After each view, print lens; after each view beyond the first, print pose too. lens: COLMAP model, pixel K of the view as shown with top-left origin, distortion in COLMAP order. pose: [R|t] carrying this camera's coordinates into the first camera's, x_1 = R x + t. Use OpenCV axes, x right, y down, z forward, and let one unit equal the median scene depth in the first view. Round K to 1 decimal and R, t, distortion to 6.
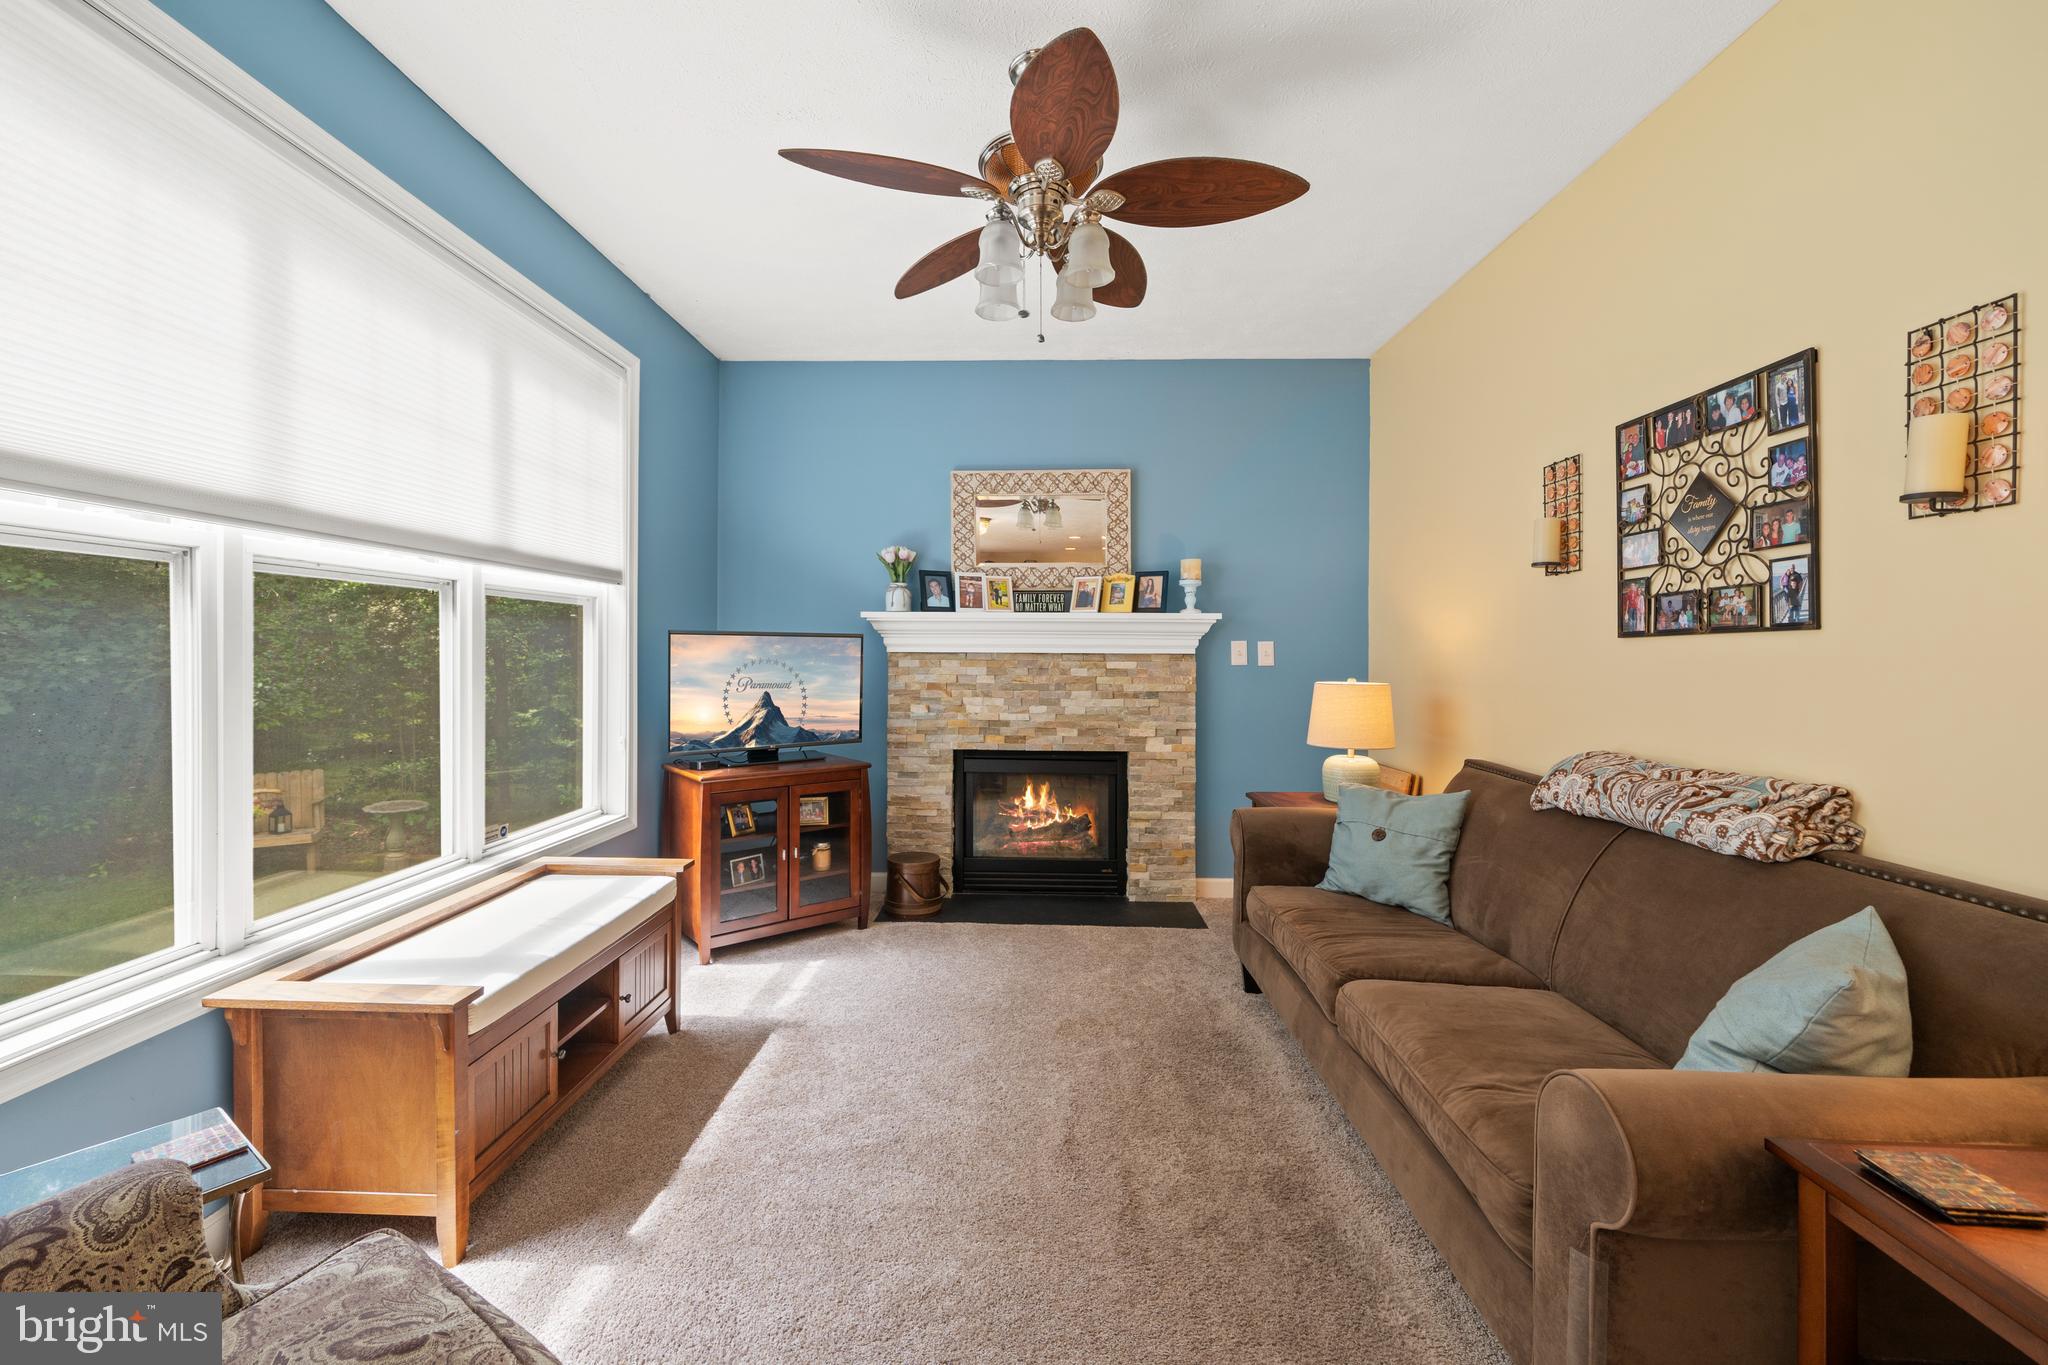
lens RADIAL K [[849.9, 0, 1015.4], [0, 849.9, 654.9], [0, 0, 1]] dist [-0.000679, 0.000043]
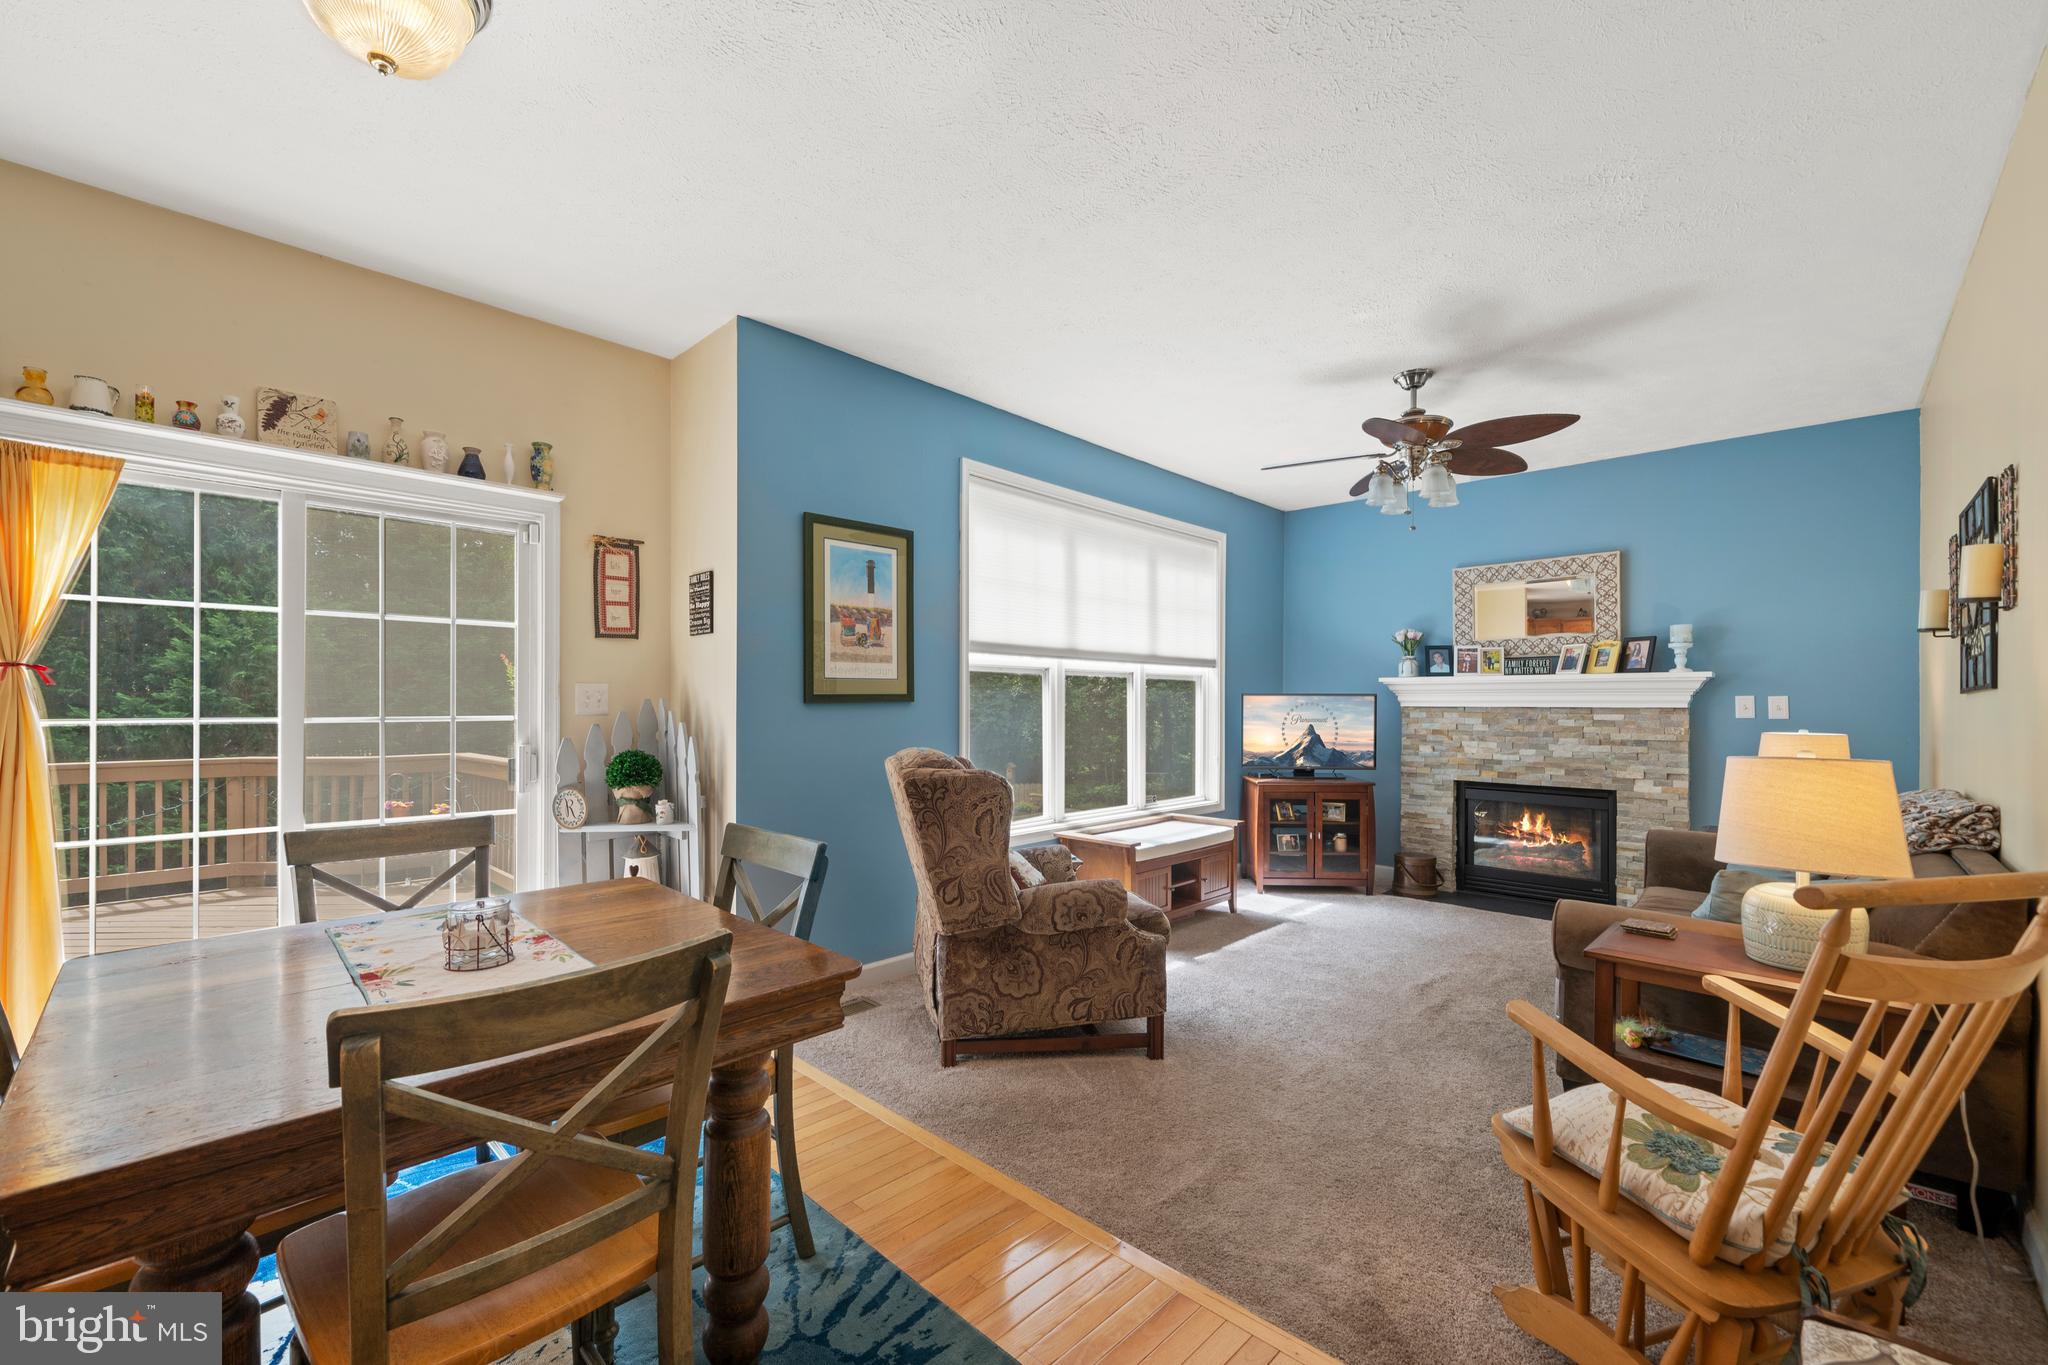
lens RADIAL K [[819.7, 0, 991.6], [0, 819.7, 699.8], [0, 0, 1]] dist [0.002091, 0.000382]
pose [[0.723260, -0.007057, -0.690540, 0.294144], [-0.000612, 0.999941, -0.010859, 0.000683], [0.690576, 0.008276, 0.723213, -0.426420]]
